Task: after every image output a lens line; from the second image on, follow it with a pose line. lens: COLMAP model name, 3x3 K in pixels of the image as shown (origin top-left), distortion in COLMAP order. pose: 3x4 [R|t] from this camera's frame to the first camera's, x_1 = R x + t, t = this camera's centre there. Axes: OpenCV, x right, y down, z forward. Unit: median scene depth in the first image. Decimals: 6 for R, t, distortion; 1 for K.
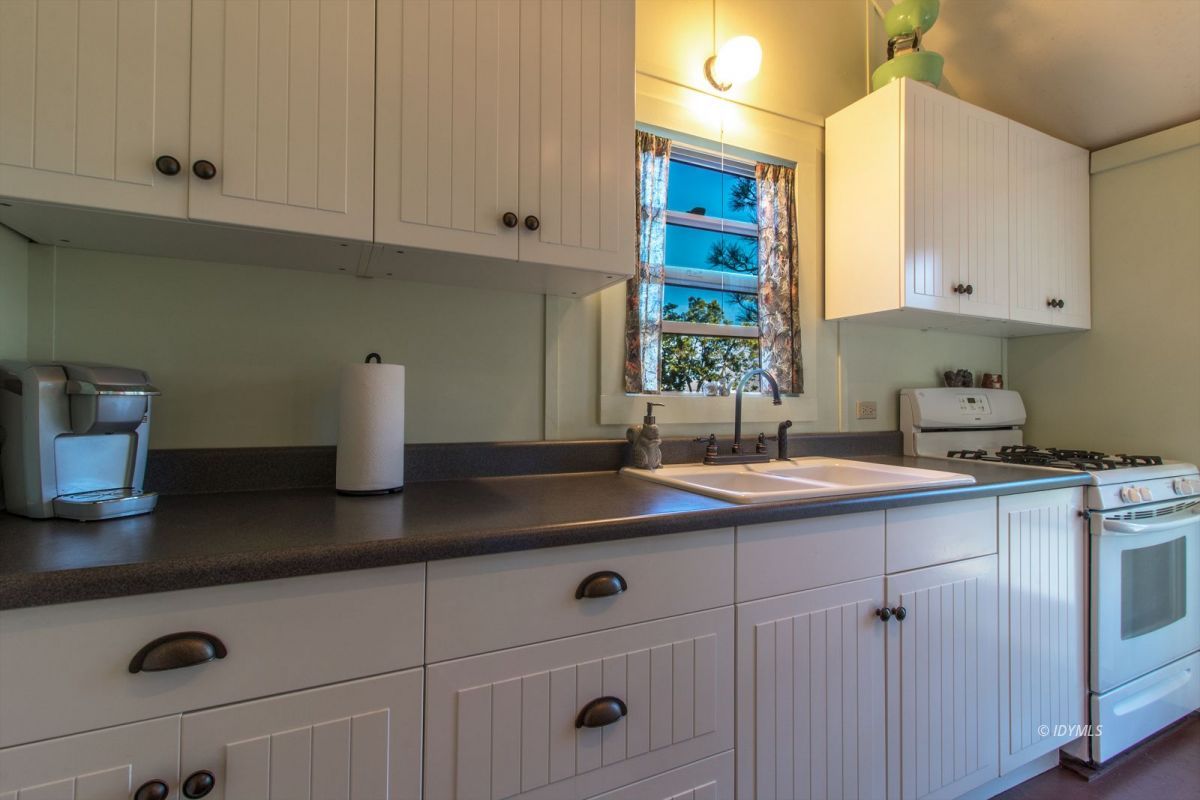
lens RADIAL K [[550.2, 0, 597.5], [0, 550.2, 392.3], [0, 0, 1]] dist [0.005253, 0.000429]
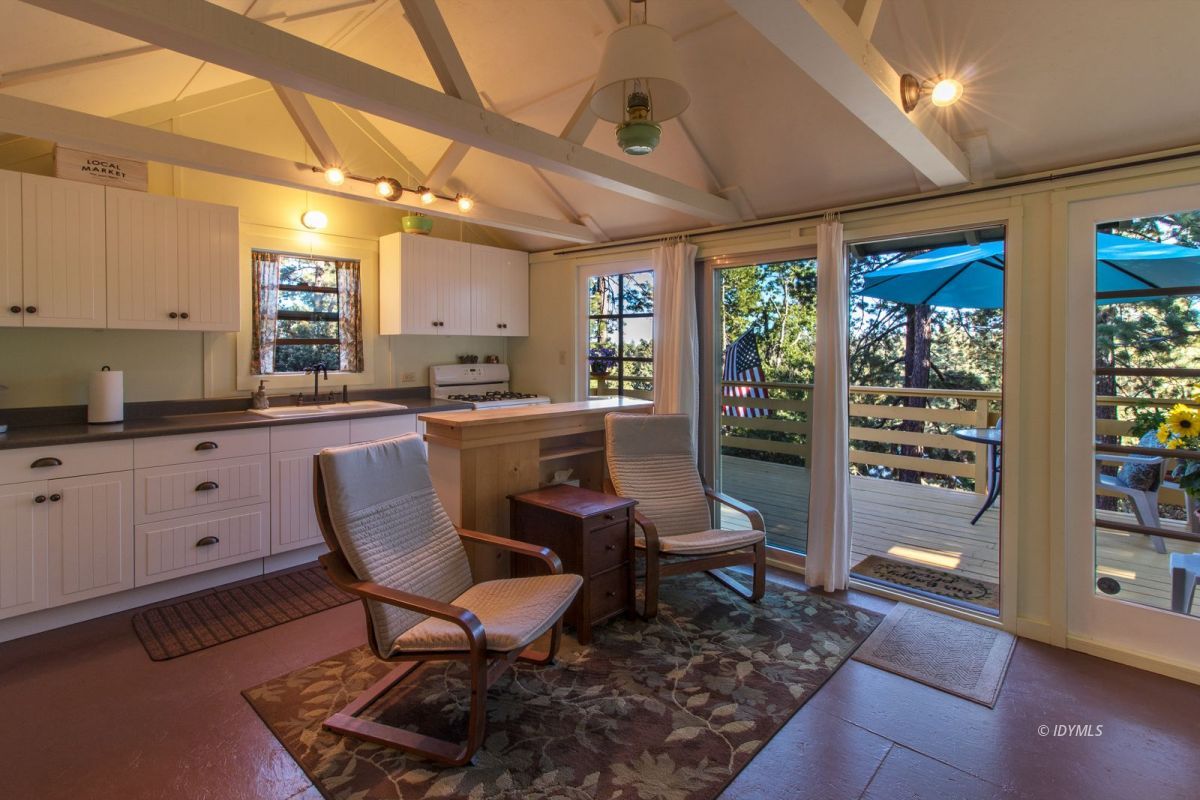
lens RADIAL K [[555.0, 0, 623.3], [0, 555.0, 355.1], [0, 0, 1]] dist [0.004170, 0.000427]
pose [[0.919697, -0.007523, 0.392557, 0.458594], [-0.005208, 0.999495, 0.031356, -0.131911], [-0.392594, -0.030883, 0.919193, -1.357259]]
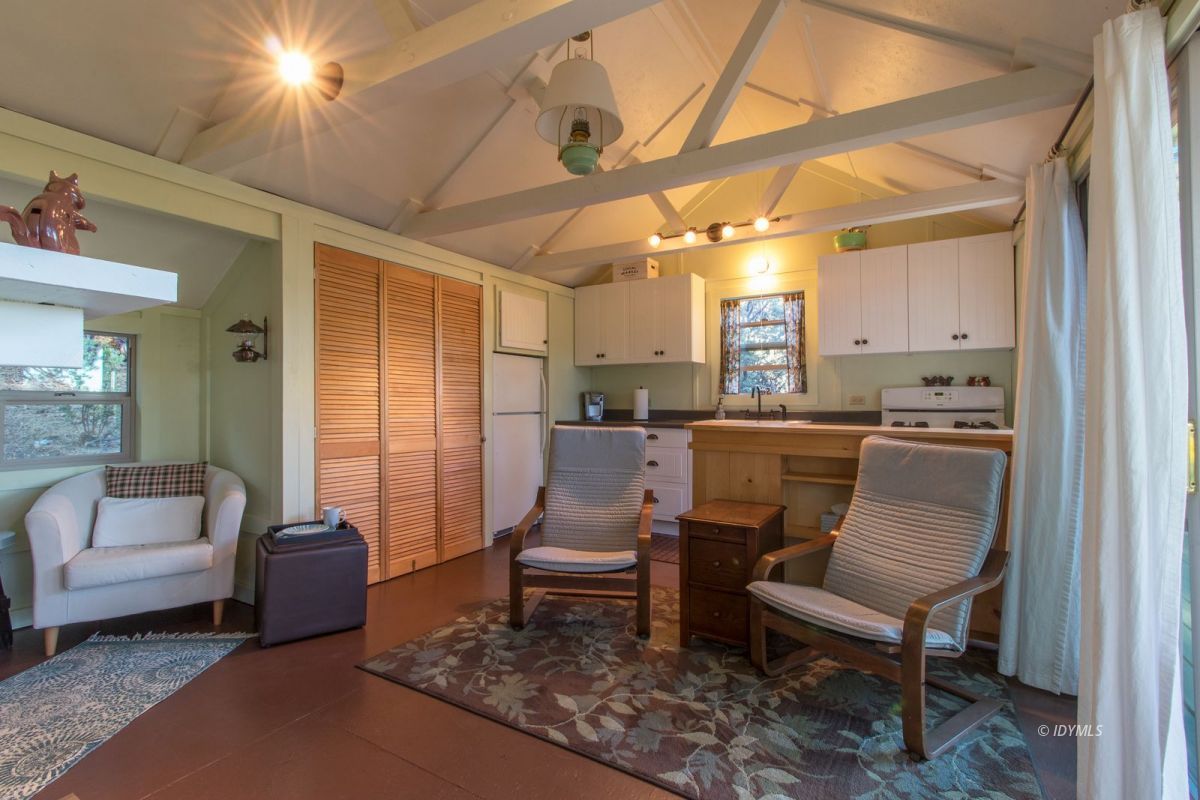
lens RADIAL K [[592.2, 0, 600.0], [0, 592.2, 400.0], [0, 0, 1]] dist [0.005611, 0.000360]
pose [[0.553625, -0.008300, -0.832725, 1.950553], [0.025192, 0.999660, 0.006784, -0.006104], [0.832385, -0.024734, 0.553646, -1.062915]]
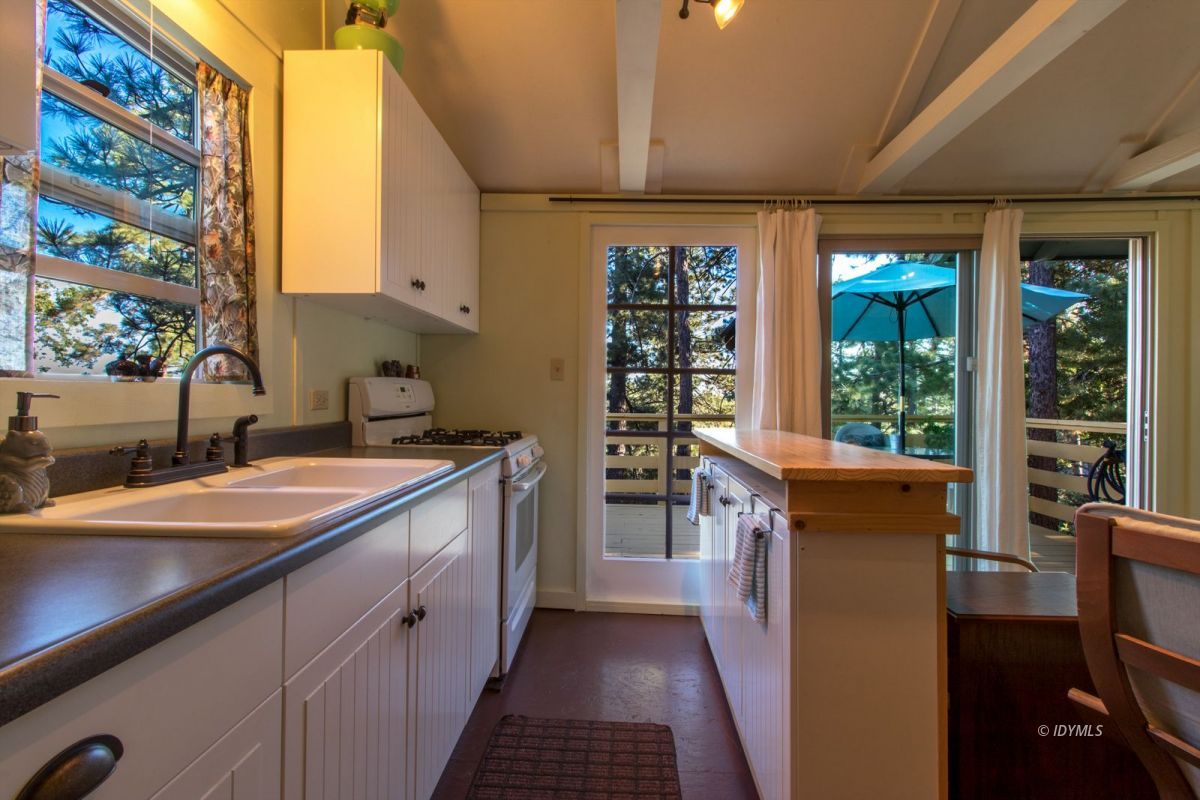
lens RADIAL K [[550.2, 0, 597.5], [0, 550.2, 392.3], [0, 0, 1]] dist [0.005253, 0.000429]
pose [[0.482225, -0.000133, 0.876047, -0.093467], [-0.019224, 0.999758, 0.010734, 0.001565], [-0.875836, -0.022017, 0.482105, 0.182658]]
